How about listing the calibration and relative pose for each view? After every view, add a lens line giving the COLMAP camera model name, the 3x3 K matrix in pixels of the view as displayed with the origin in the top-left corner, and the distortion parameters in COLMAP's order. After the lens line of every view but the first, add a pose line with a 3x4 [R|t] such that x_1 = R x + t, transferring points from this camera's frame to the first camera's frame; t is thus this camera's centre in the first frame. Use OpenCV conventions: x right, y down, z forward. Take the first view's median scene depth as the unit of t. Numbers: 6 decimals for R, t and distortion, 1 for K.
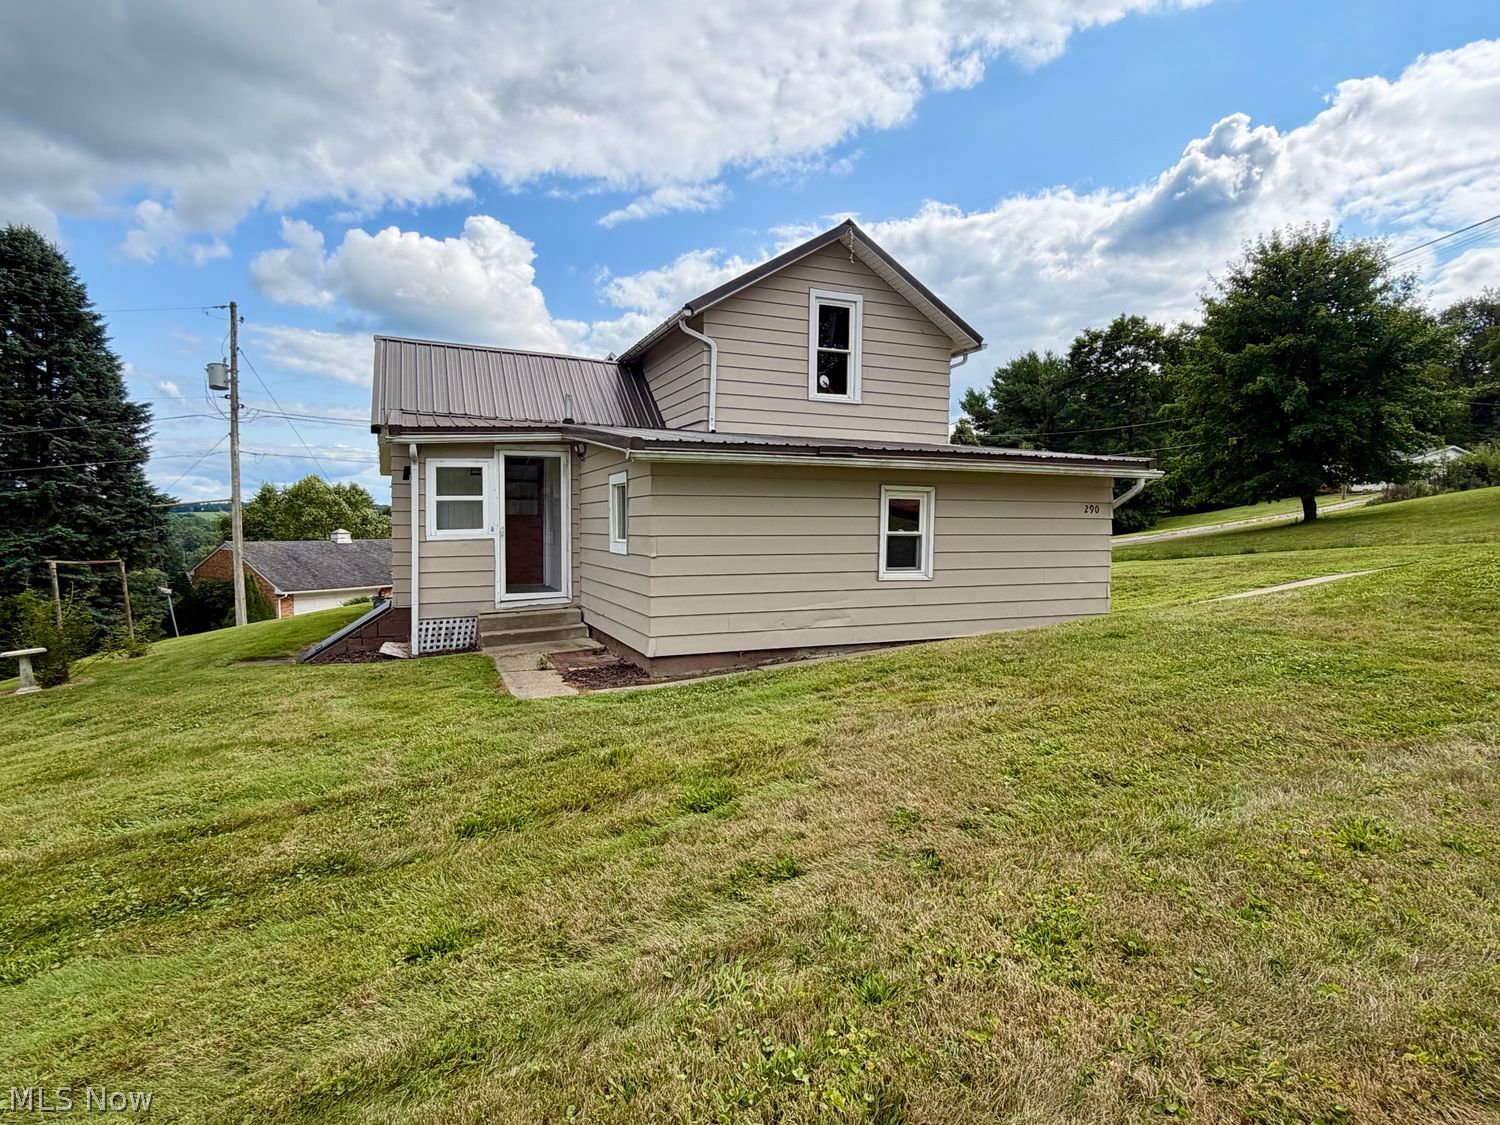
lens RADIAL K [[858.2, 0, 746.9], [0, 858.2, 549.8], [0, 0, 1]] dist [-0.000601, 0.003071]
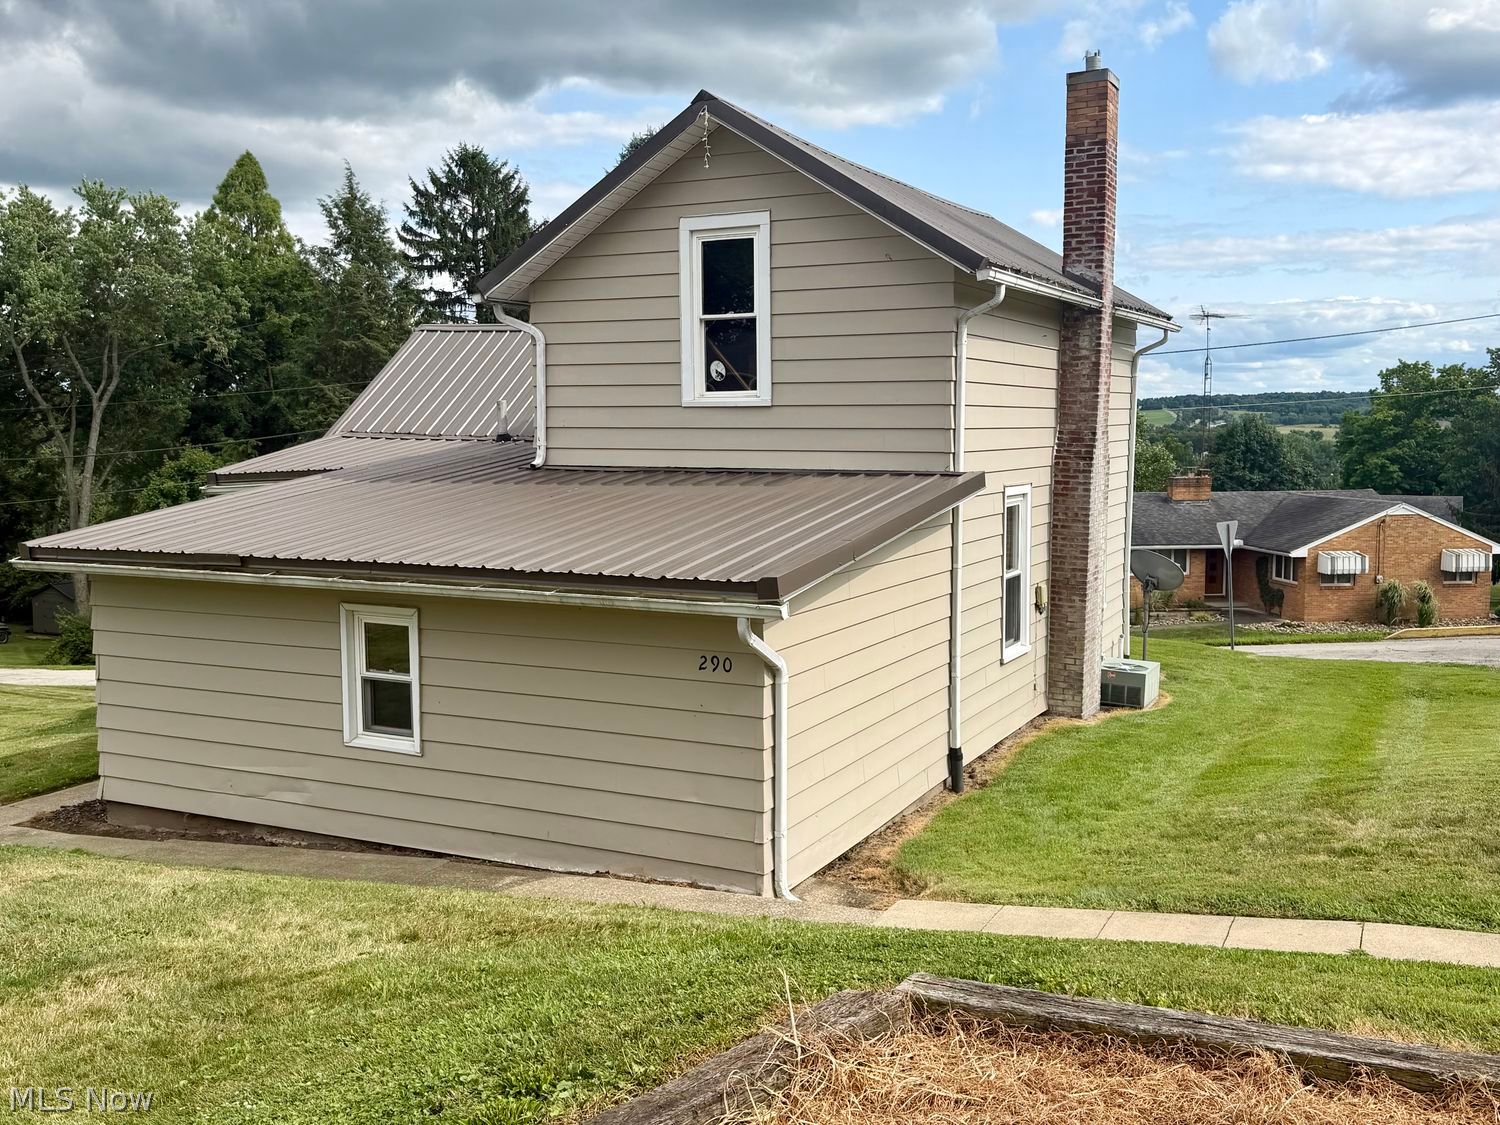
lens RADIAL K [[1379.3, 0, 738.6], [0, 1379.3, 553.9], [0, 0, 1]] dist [0.038714, 0.000000]
pose [[0.658227, 0.059668, -0.750451, 0.082239], [-0.011102, 0.997515, 0.069574, -0.013589], [0.752737, -0.037464, 0.657254, 0.037893]]
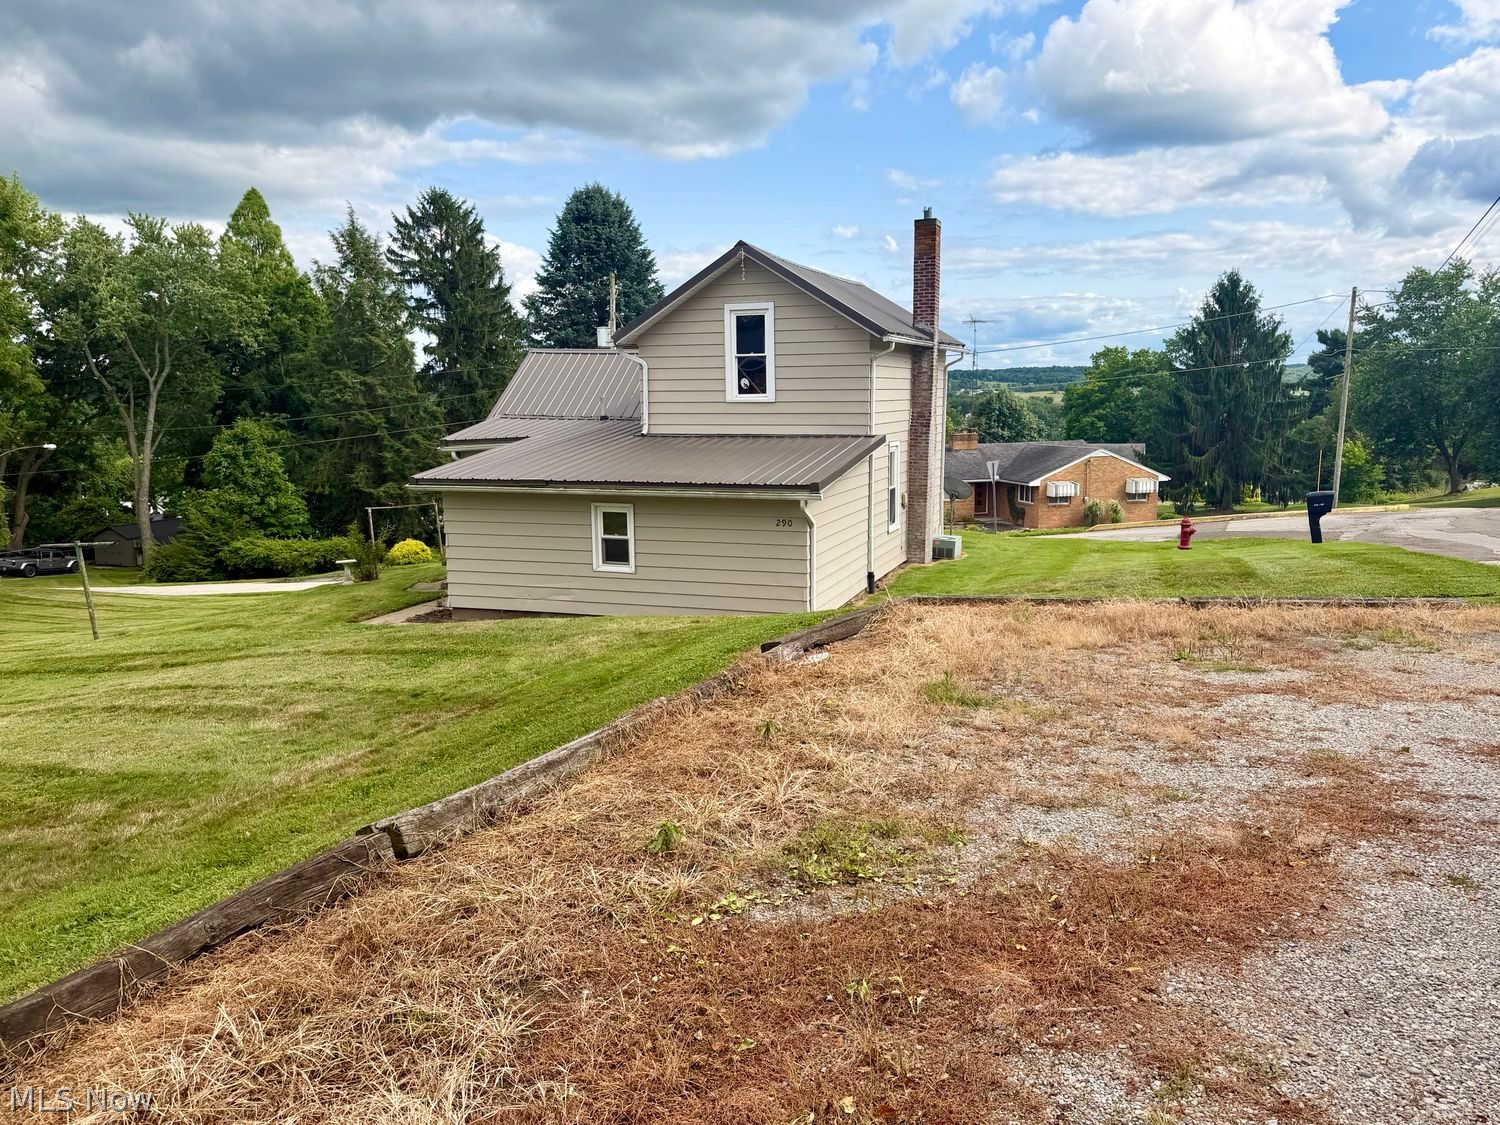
lens RADIAL K [[1077.9, 0, 745.8], [0, 1077.9, 566.9], [0, 0, 1]] dist [0.040322, -0.022505]
pose [[0.745669, 0.089327, -0.660302, 0.106312], [-0.000241, 0.991009, 0.133795, -0.014560], [0.666316, -0.099608, 0.738986, -0.008784]]
